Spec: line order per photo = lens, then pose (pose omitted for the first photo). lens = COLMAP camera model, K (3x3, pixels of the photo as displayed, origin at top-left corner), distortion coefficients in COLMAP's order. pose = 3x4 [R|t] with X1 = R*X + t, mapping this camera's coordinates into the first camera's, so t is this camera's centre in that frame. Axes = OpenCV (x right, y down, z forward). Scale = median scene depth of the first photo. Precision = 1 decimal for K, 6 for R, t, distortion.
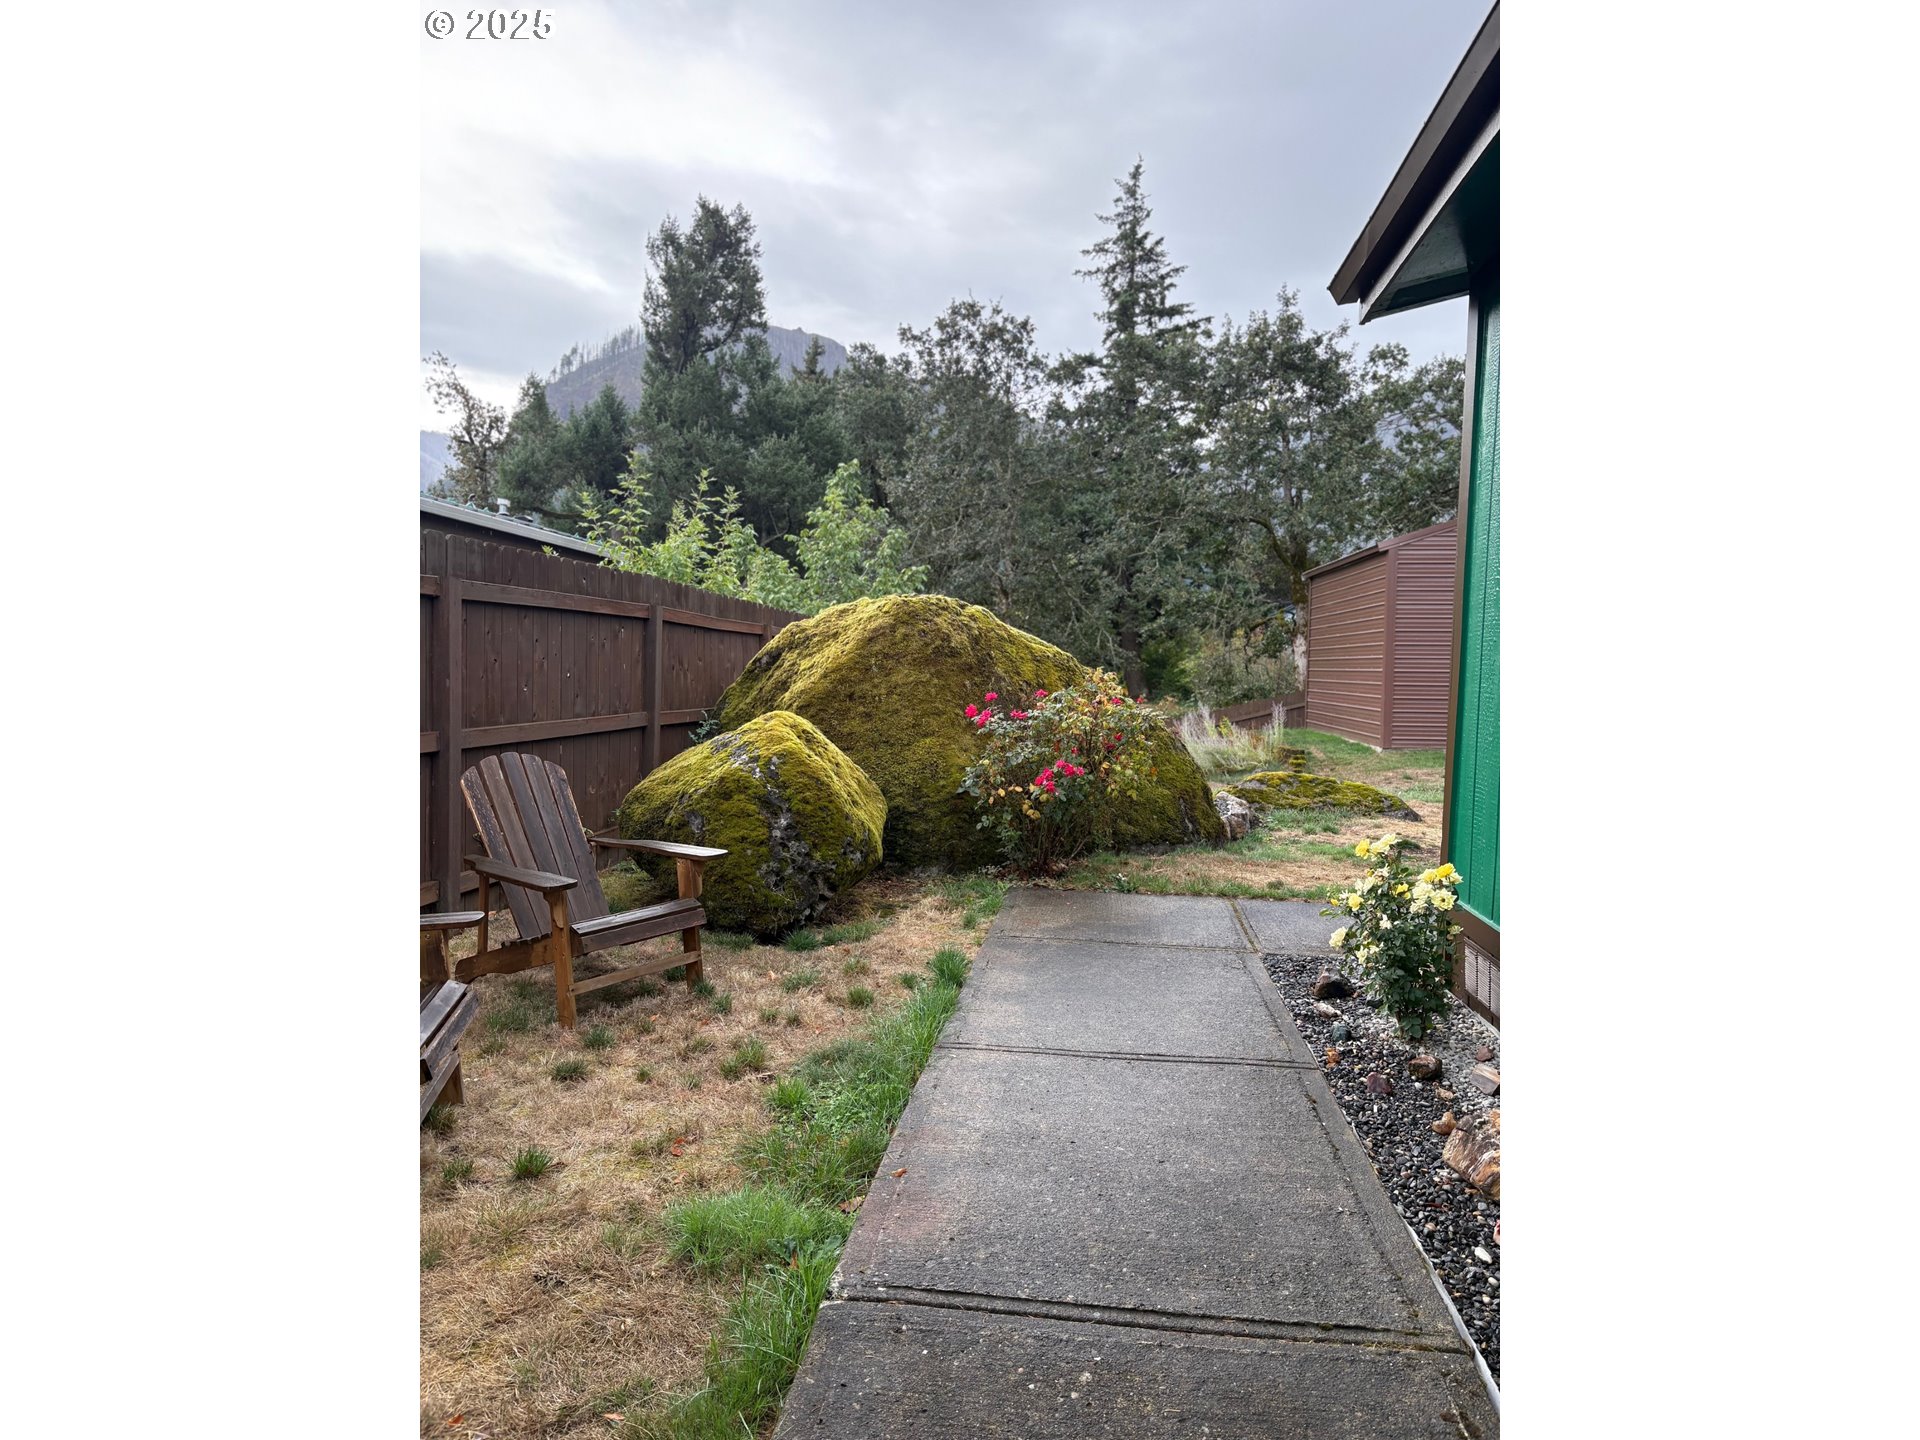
lens RADIAL K [[1101.0, 0, 963.5], [0, 1101.0, 733.0], [0, 0, 1]] dist [-0.015475, -0.000855]
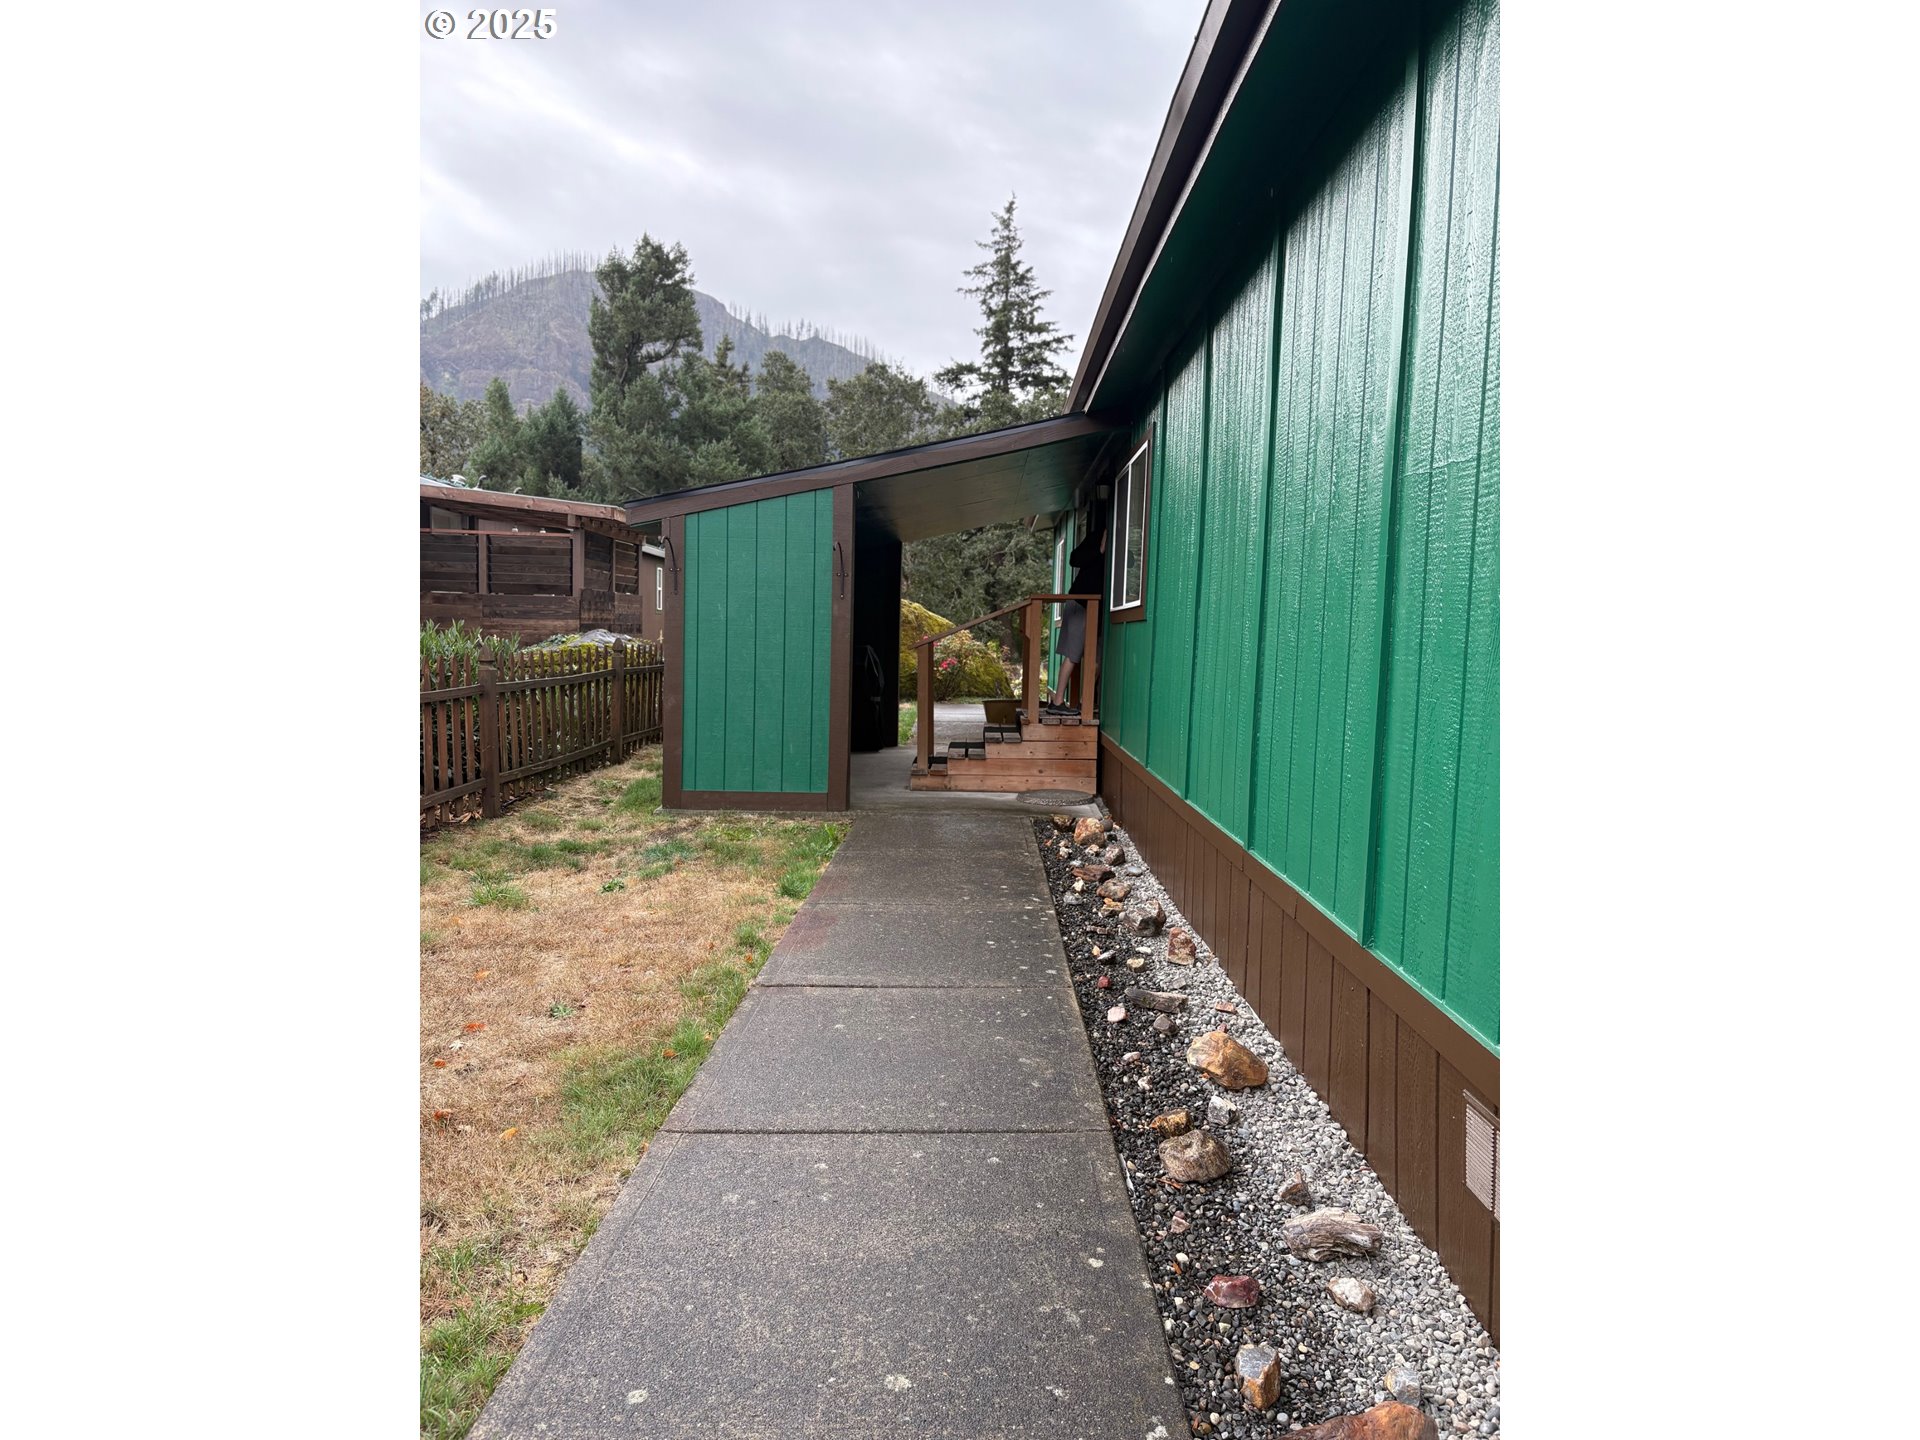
lens RADIAL K [[1101.0, 0, 968.2], [0, 1101.0, 715.3], [0, 0, 1]] dist [-0.015475, -0.000855]
pose [[0.993783, 0.001332, 0.111323, -0.015584], [-0.002918, 0.999896, 0.014091, 0.010859], [-0.111293, -0.014328, 0.993684, -0.158891]]
